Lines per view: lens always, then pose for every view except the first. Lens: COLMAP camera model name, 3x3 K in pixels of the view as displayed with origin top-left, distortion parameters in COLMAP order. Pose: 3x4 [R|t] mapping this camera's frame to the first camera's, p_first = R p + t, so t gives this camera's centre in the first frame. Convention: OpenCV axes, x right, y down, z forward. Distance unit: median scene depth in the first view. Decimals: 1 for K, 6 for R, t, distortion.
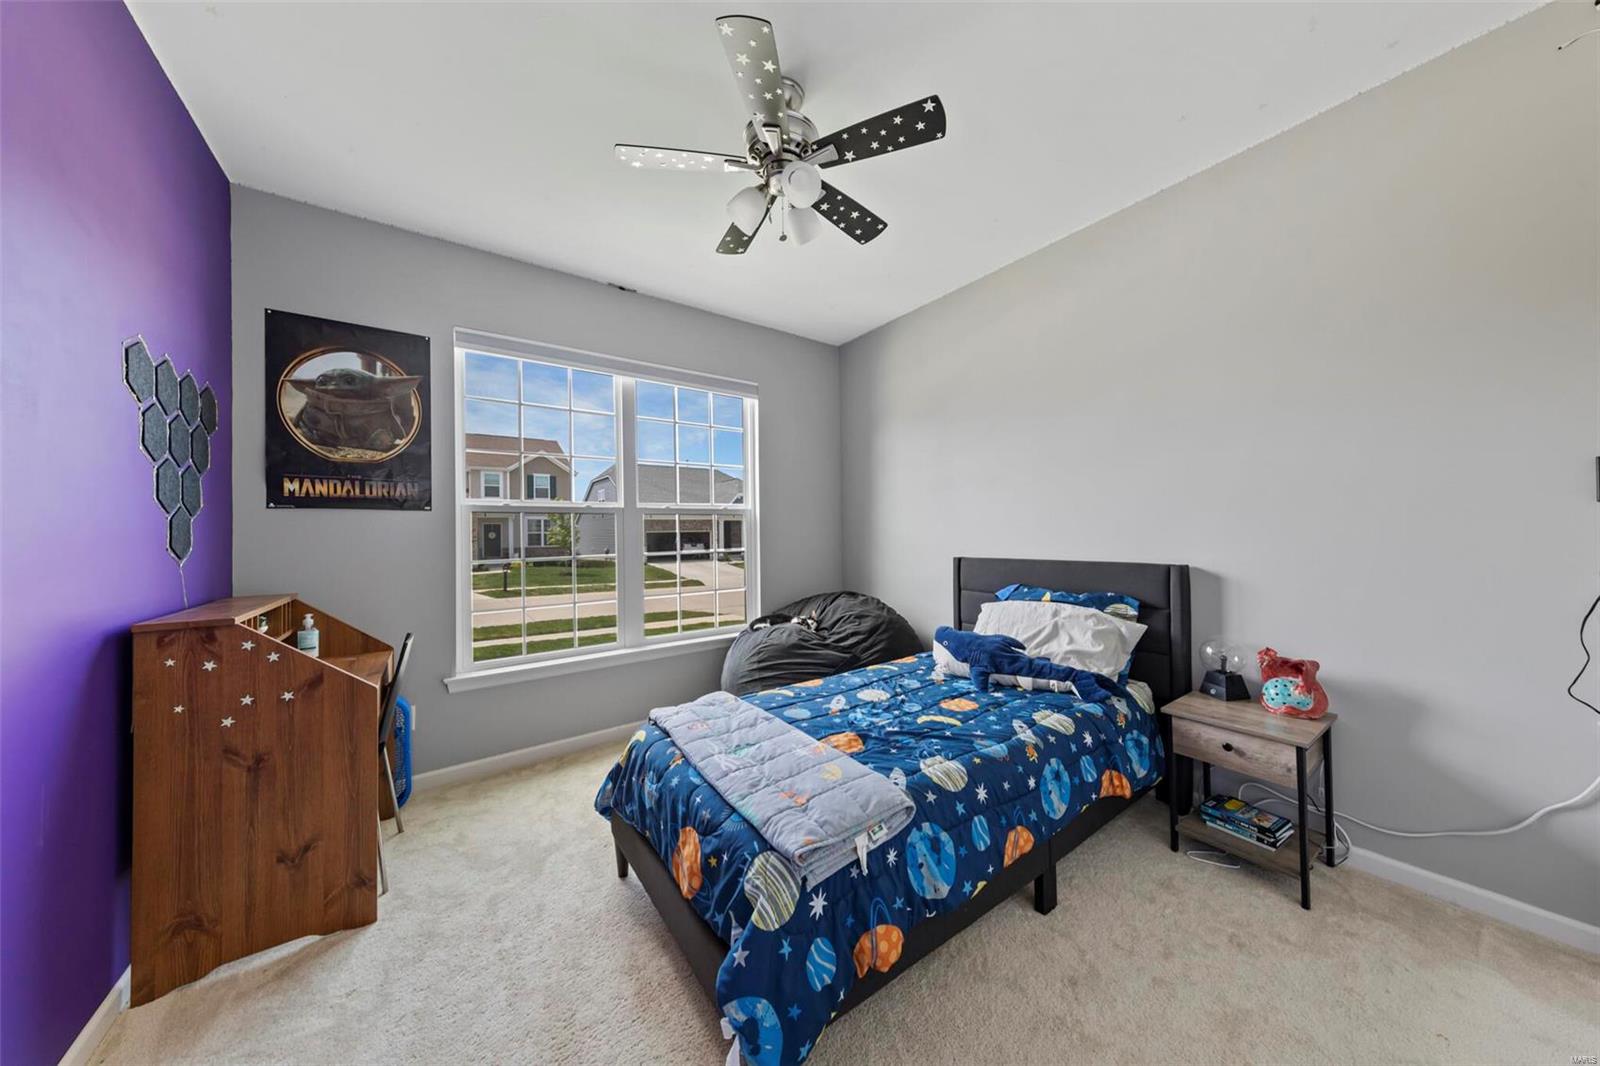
lens RADIAL K [[504.3, 0, 800.0], [0, 504.3, 533.0], [0, 0, 1]] dist [-0.000719, -0.000036]
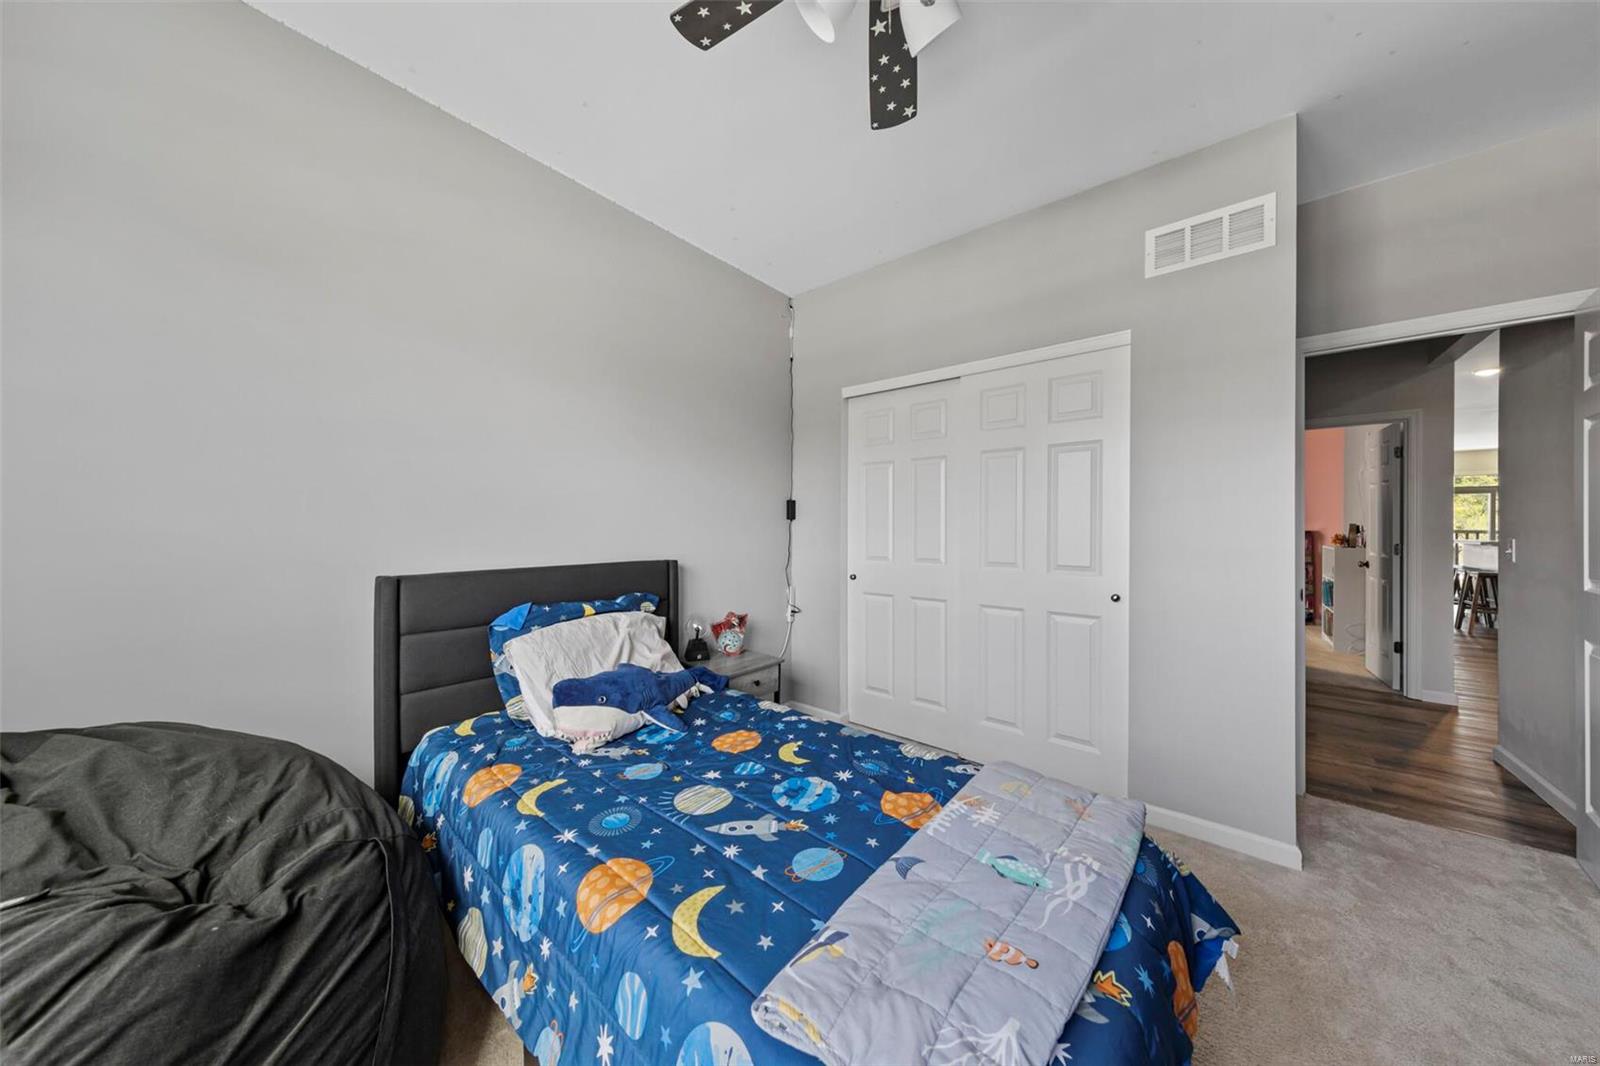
lens RADIAL K [[504.3, 0, 800.0], [0, 504.3, 533.0], [0, 0, 1]] dist [-0.000719, -0.000036]
pose [[-0.245155, 0.002010, 0.969482, -0.481532], [0.003973, 0.999992, -0.001069, 0.002950], [-0.969476, 0.003590, -0.245161, 1.049006]]
